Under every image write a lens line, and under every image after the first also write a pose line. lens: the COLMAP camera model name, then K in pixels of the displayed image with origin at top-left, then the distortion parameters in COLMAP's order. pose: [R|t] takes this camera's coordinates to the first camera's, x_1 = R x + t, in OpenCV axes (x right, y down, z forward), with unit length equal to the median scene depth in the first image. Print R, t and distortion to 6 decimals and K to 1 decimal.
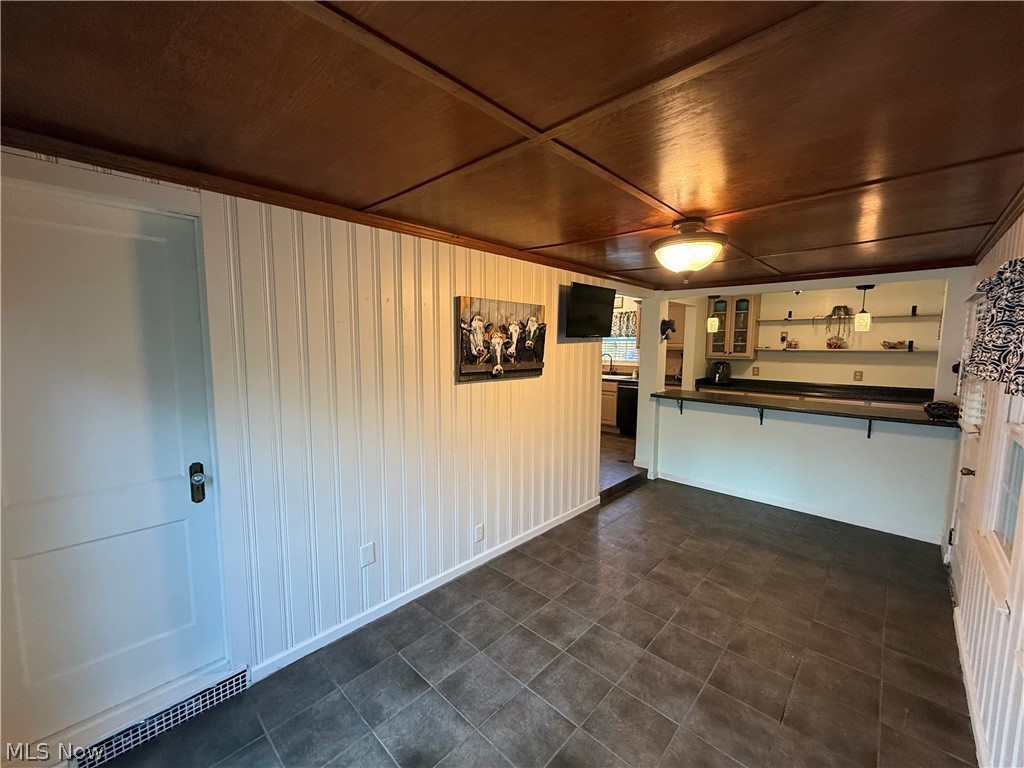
lens RADIAL K [[410.2, 0, 510.5], [0, 410.2, 385.3], [0, 0, 1]] dist [-0.001706, 0.002470]
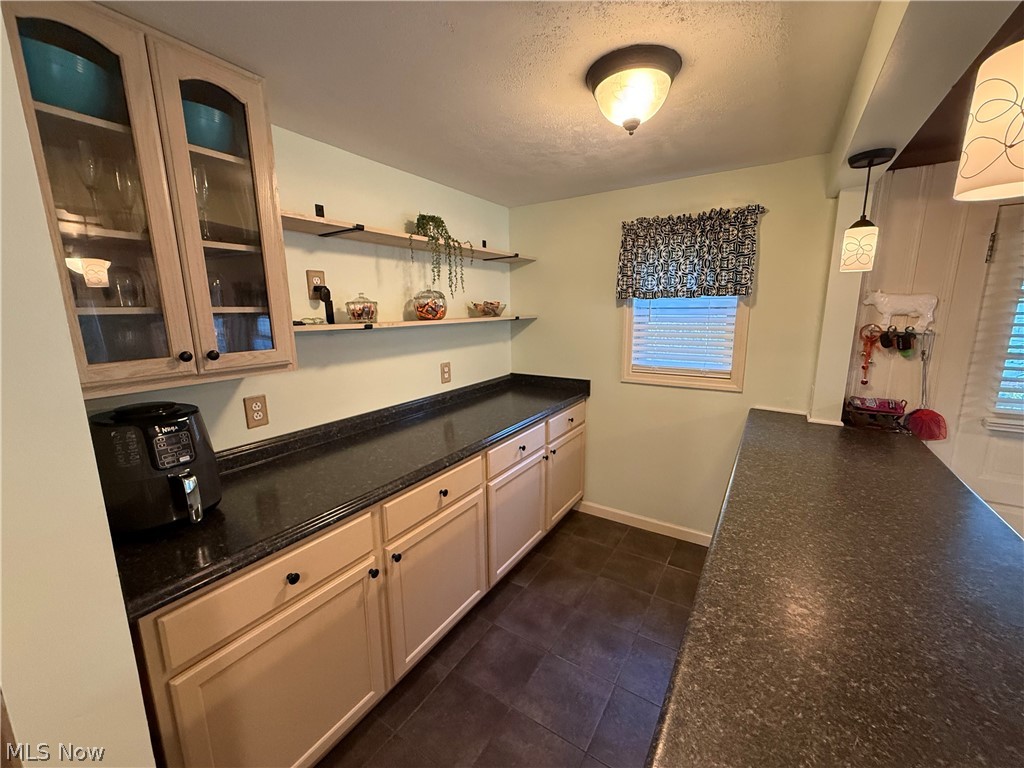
lens RADIAL K [[410.2, 0, 510.5], [0, 410.2, 385.3], [0, 0, 1]] dist [-0.001706, 0.002470]
pose [[-0.183662, -0.185842, 0.965262, 0.305809], [0.110784, 0.971796, 0.208180, -0.089532], [-0.976727, 0.145170, -0.157893, 0.874438]]
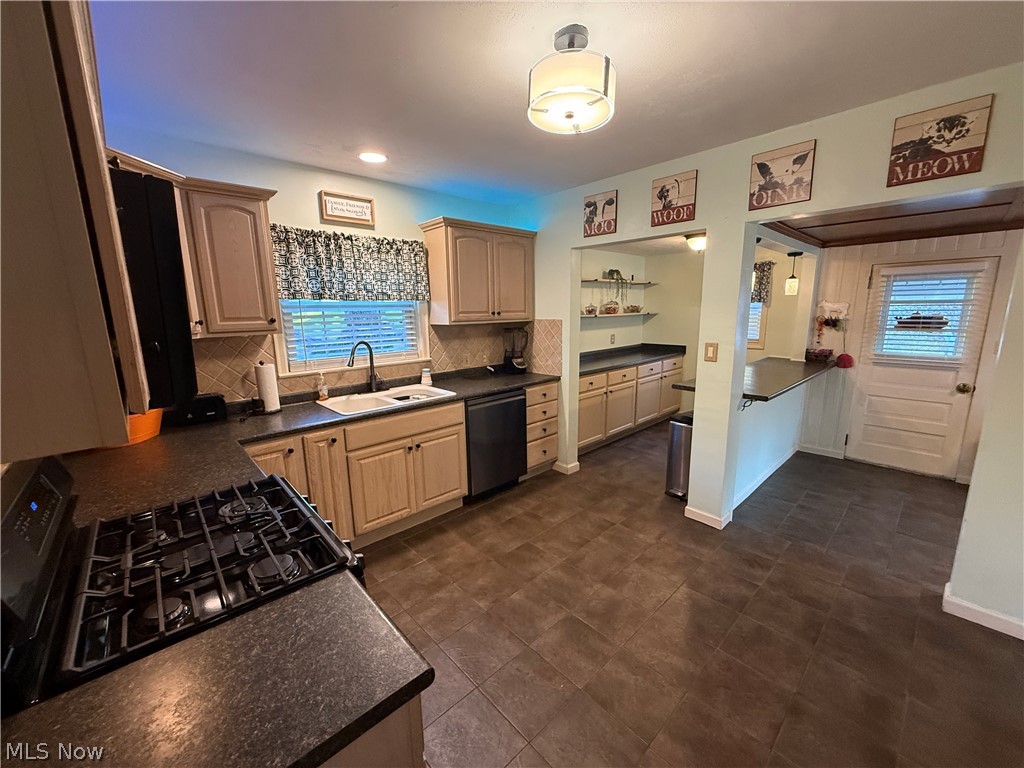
lens RADIAL K [[410.2, 0, 510.5], [0, 410.2, 385.3], [0, 0, 1]] dist [-0.001706, 0.002470]
pose [[0.063355, -0.190278, 0.979684, -0.196079], [0.117138, 0.976288, 0.182044, -0.113071], [-0.991093, 0.103225, 0.084142, 1.031564]]
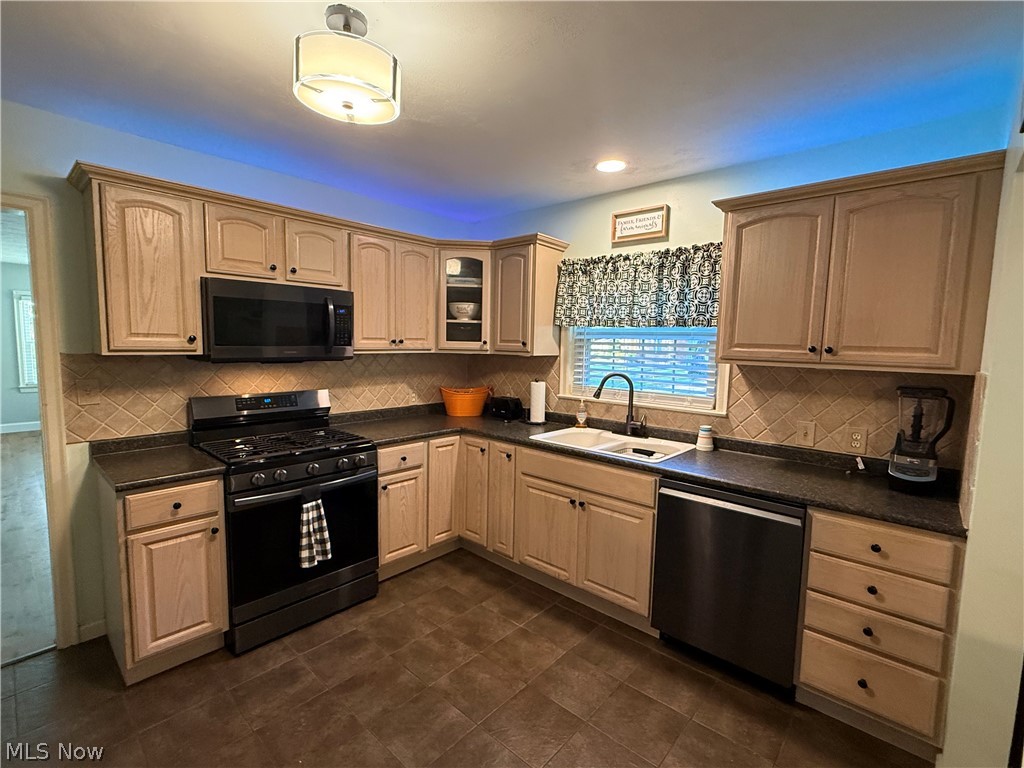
lens RADIAL K [[474.9, 0, 512.0], [0, 474.9, 384.0], [0, 0, 1]] dist [0.011825, -0.000257]
pose [[0.999508, 0.013735, 0.028188, 0.165308], [-0.013586, 0.999893, -0.005454, -0.079865], [-0.028260, 0.005068, 0.999588, 0.746425]]
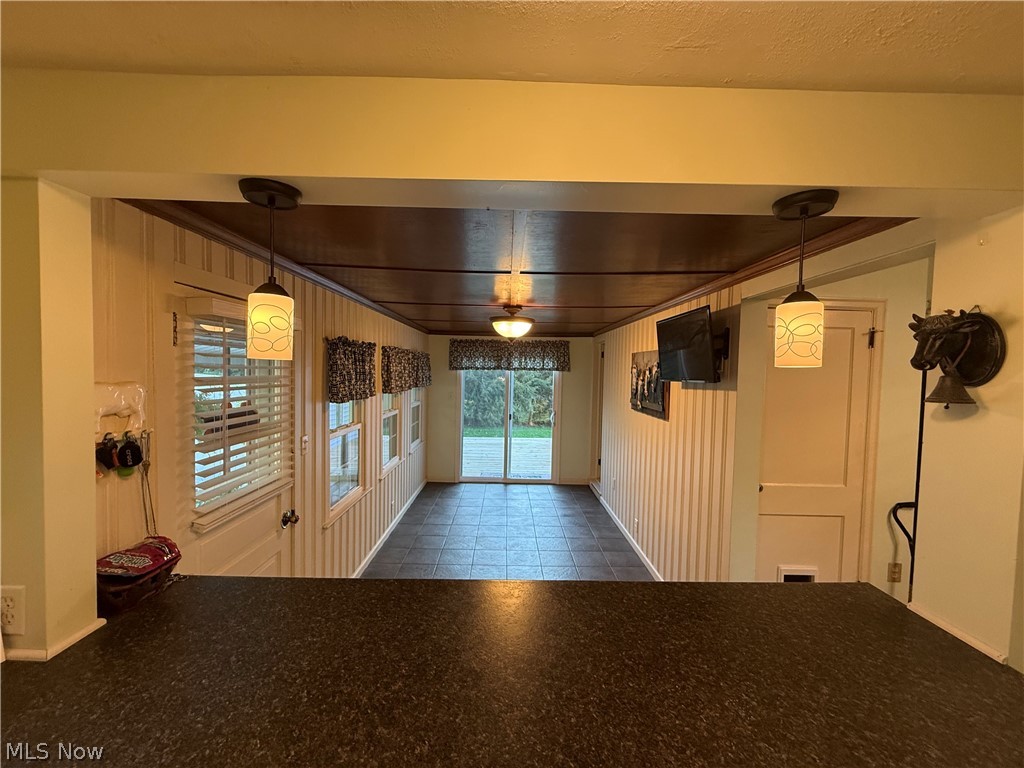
lens RADIAL K [[410.2, 0, 510.5], [0, 410.2, 385.3], [0, 0, 1]] dist [-0.001706, 0.002470]
pose [[-0.715938, 0.005362, -0.698143, 0.572234], [-0.097521, 0.989399, 0.107606, -0.098137], [0.691319, 0.145123, -0.707826, 0.796827]]
